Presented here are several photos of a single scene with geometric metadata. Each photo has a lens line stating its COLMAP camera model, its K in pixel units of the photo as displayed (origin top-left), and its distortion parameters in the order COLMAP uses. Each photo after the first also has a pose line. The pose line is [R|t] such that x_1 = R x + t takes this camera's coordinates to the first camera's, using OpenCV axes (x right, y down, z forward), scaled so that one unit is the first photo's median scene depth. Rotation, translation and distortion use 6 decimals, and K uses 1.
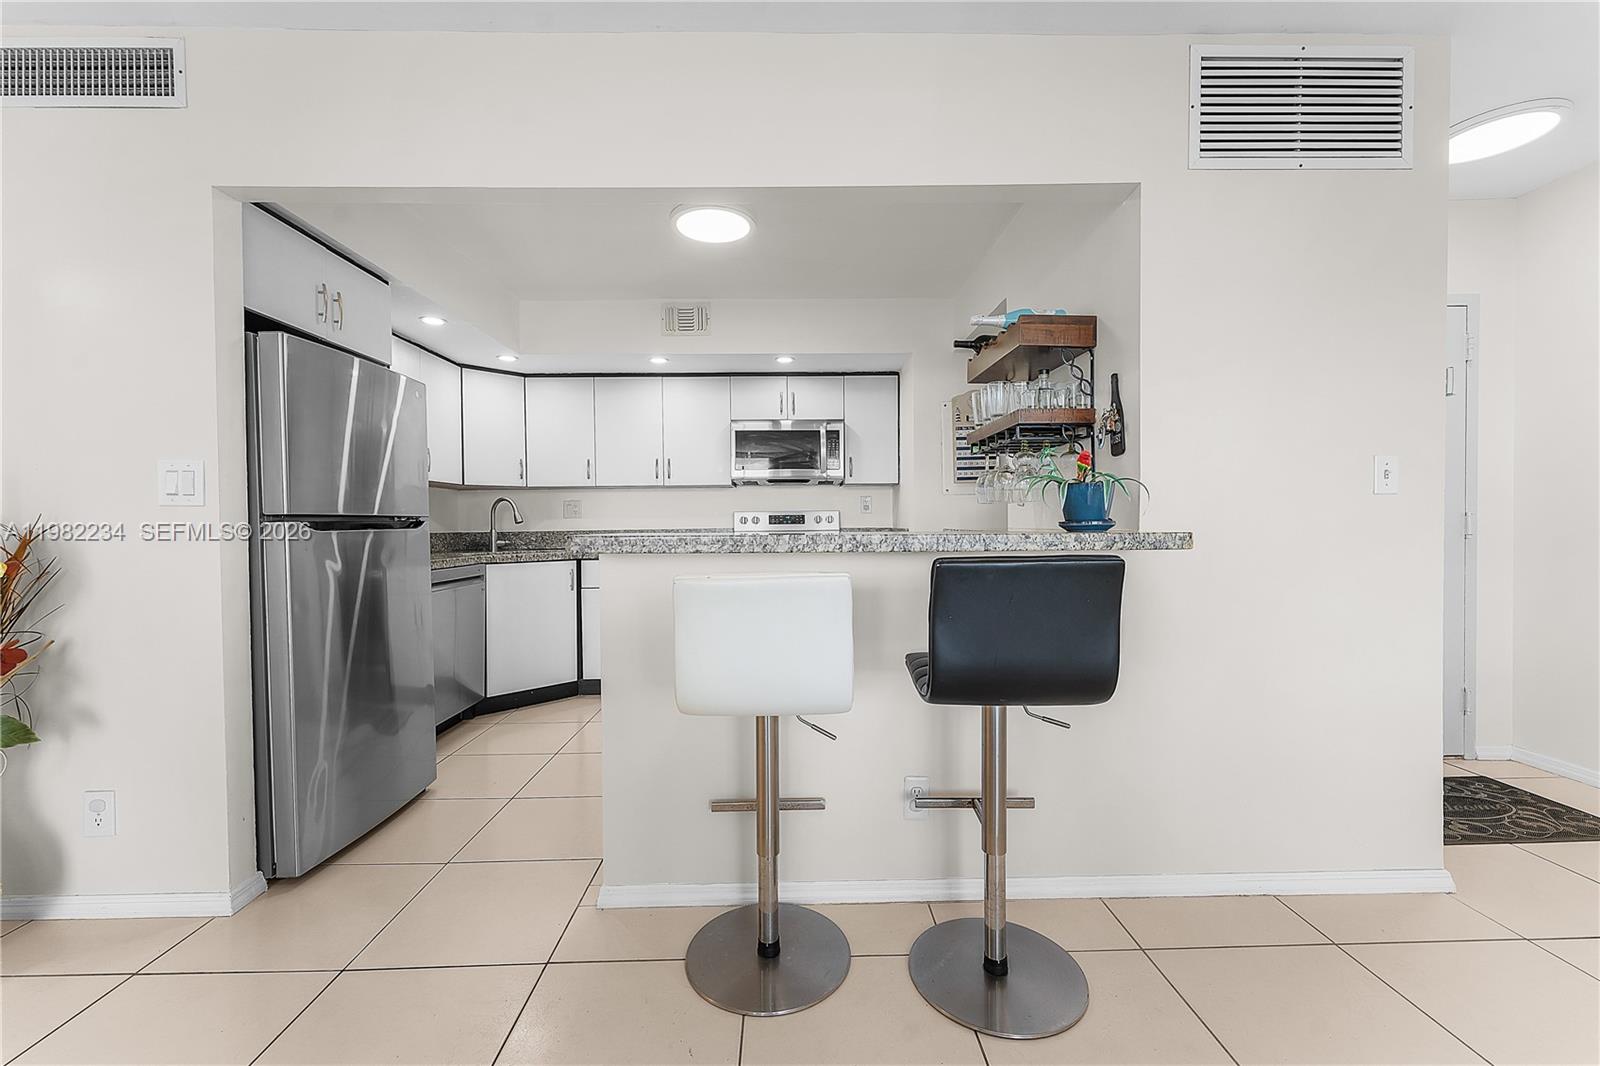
lens RADIAL K [[660.6, 0, 788.9], [0, 660.6, 528.3], [0, 0, 1]] dist [0.003643, 0.000468]
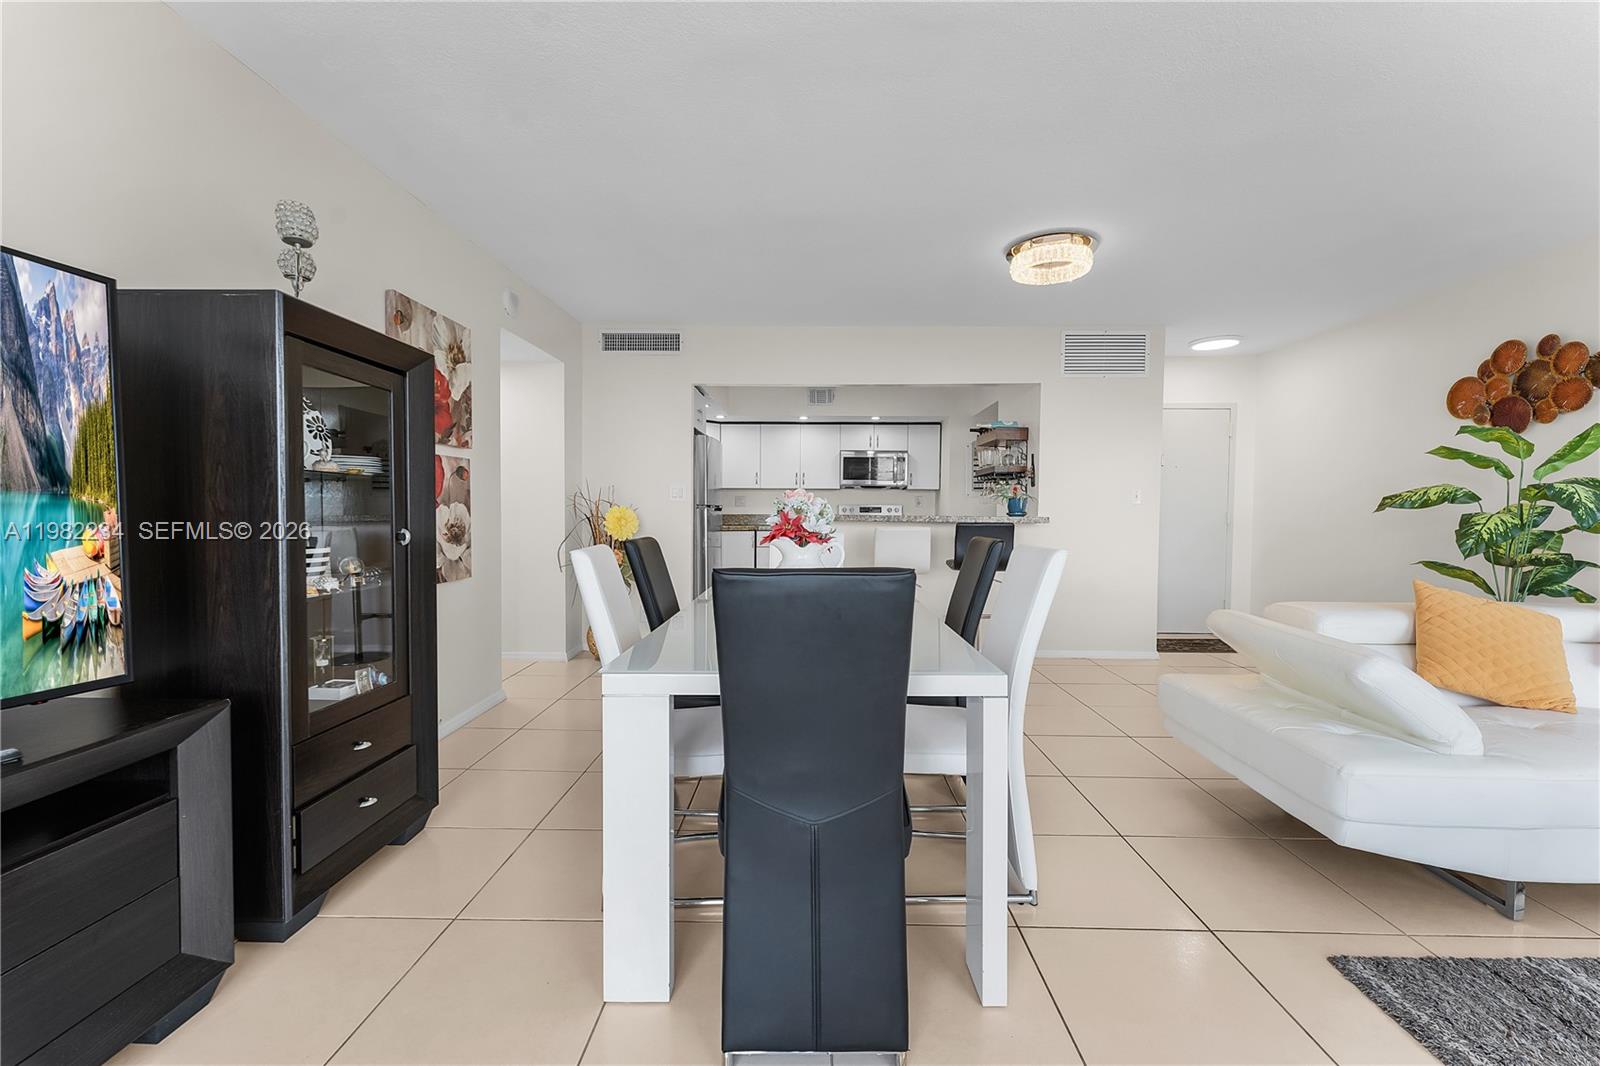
lens RADIAL K [[660.6, 0, 793.7], [0, 660.6, 531.8], [0, 0, 1]] dist [0.003643, 0.000468]
pose [[0.999161, 0.020051, -0.035706, -0.240802], [-0.019299, 0.999587, 0.021280, 0.018723], [0.036117, -0.020573, 0.999136, -1.176502]]
